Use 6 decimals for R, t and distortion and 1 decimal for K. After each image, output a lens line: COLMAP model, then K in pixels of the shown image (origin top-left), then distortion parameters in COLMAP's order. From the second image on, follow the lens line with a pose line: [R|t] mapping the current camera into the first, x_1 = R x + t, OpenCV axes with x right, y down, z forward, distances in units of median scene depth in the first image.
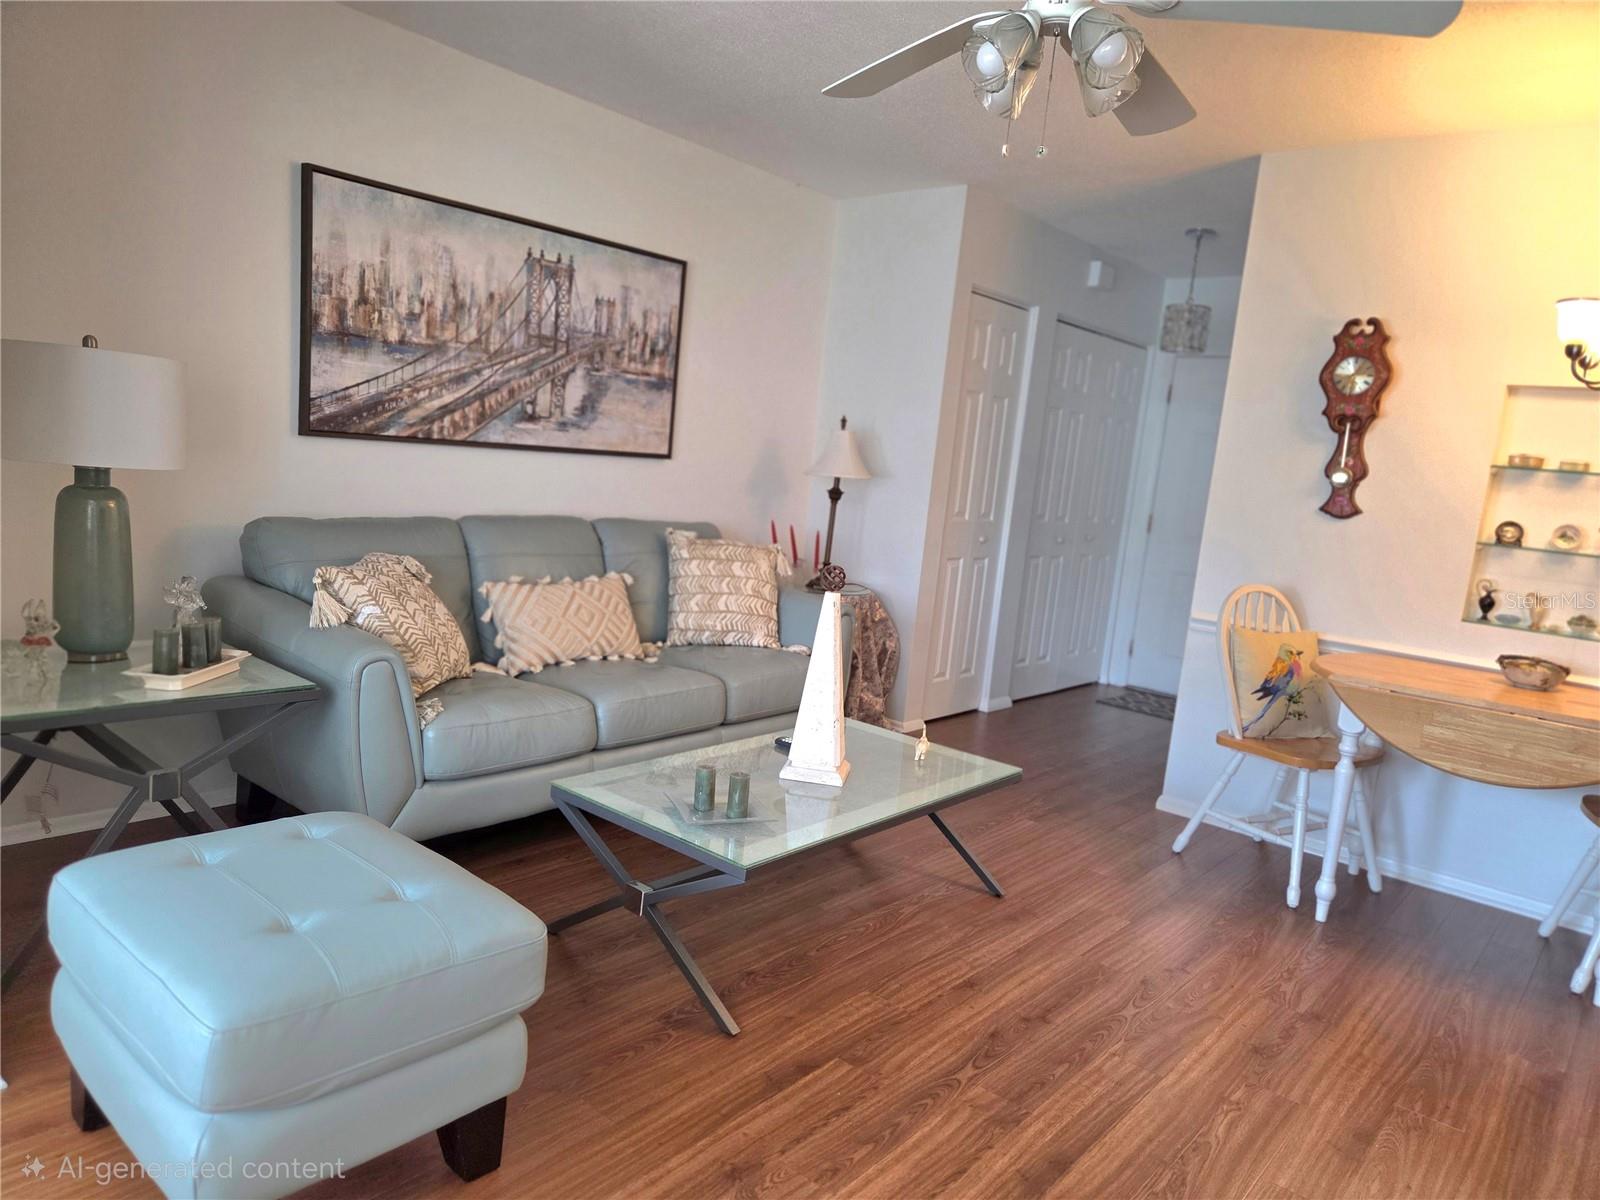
lens RADIAL K [[1068.4, 0, 800.0], [0, 1068.4, 600.0], [0, 0, 1]] dist [0.033543, -0.001634]
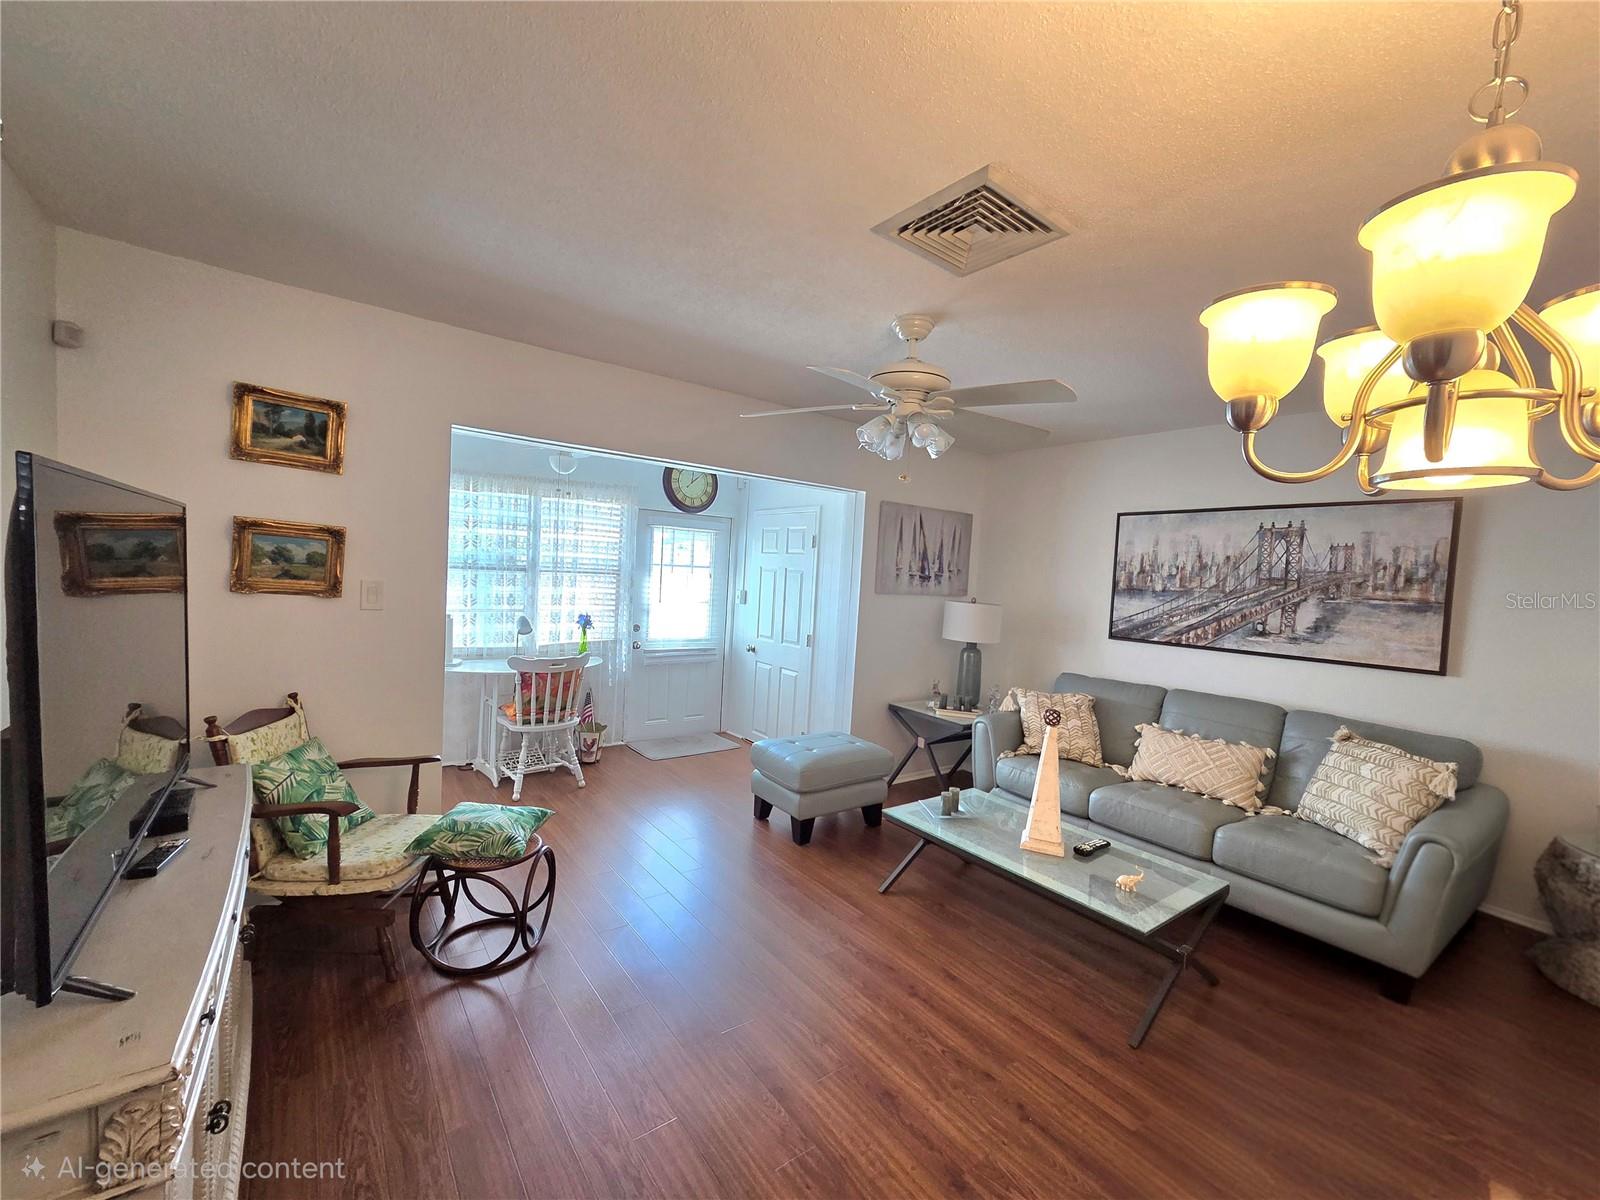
lens RADIAL K [[648.2, 0, 800.0], [0, 648.2, 600.0], [0, 0, 1]] dist [0.003255, 0.000335]
pose [[-0.214618, -0.060474, -0.974824, 0.757602], [-0.209440, 0.977713, -0.014543, -0.071112], [0.953978, 0.201046, -0.222500, 0.595105]]
